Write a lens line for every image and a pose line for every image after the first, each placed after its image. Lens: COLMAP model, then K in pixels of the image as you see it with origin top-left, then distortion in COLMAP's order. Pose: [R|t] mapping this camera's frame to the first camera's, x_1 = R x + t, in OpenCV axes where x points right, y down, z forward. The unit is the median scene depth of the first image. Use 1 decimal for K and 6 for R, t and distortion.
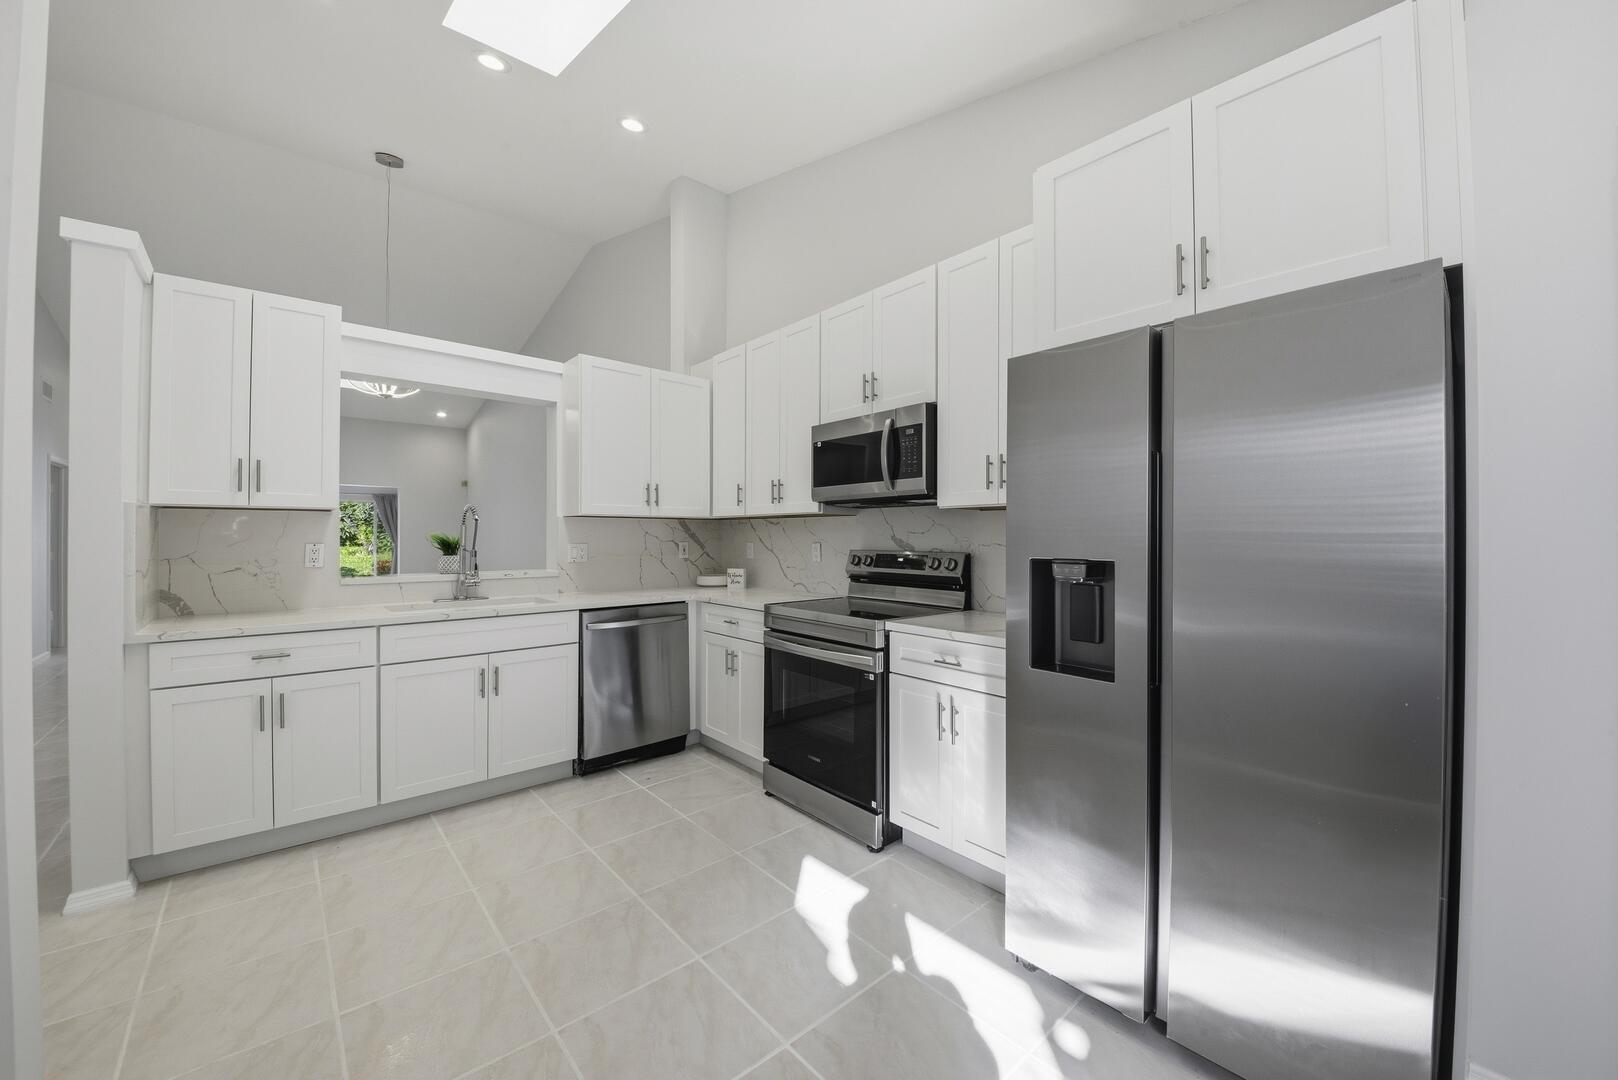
lens RADIAL K [[613.2, 0, 804.1], [0, 613.2, 538.9], [0, 0, 1]] dist [0.000021, -0.009188]
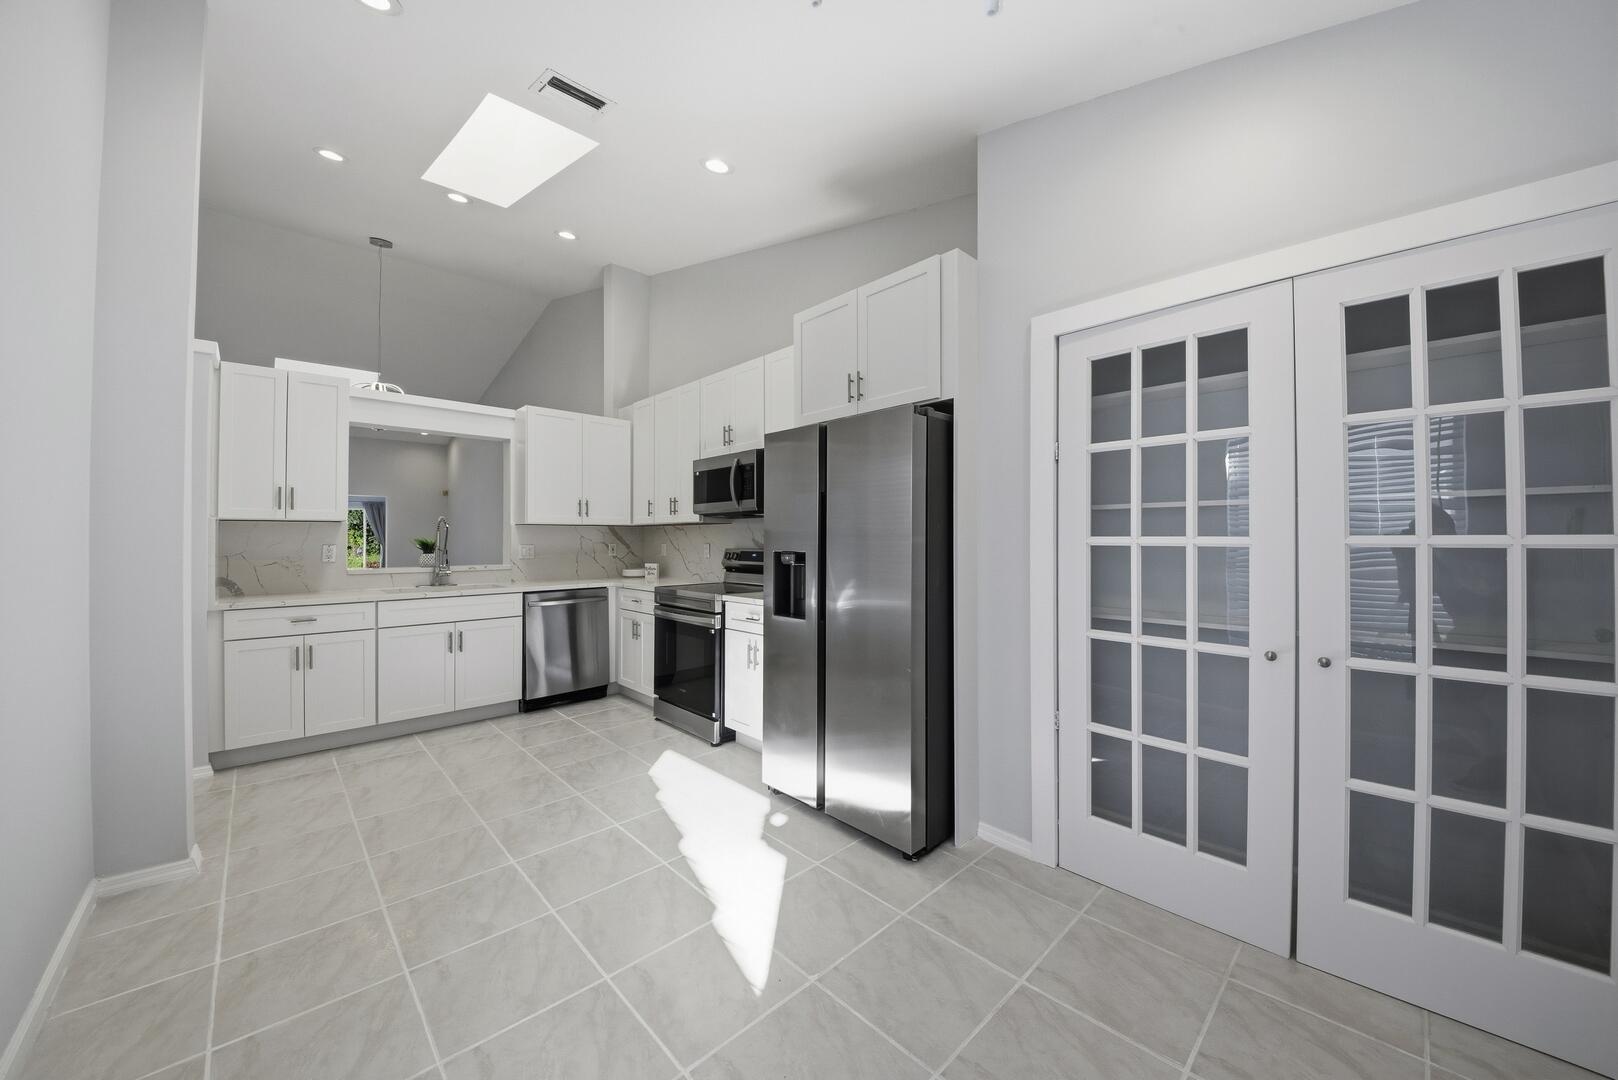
lens RADIAL K [[586.7, 0, 815.0], [0, 586.7, 538.6], [0, 0, 1]] dist [0.000265, -0.013128]
pose [[0.998682, -0.003083, 0.051242, 0.225558], [0.003299, 0.999986, -0.004132, 0.001565], [-0.051229, 0.004296, 0.998678, -0.361677]]
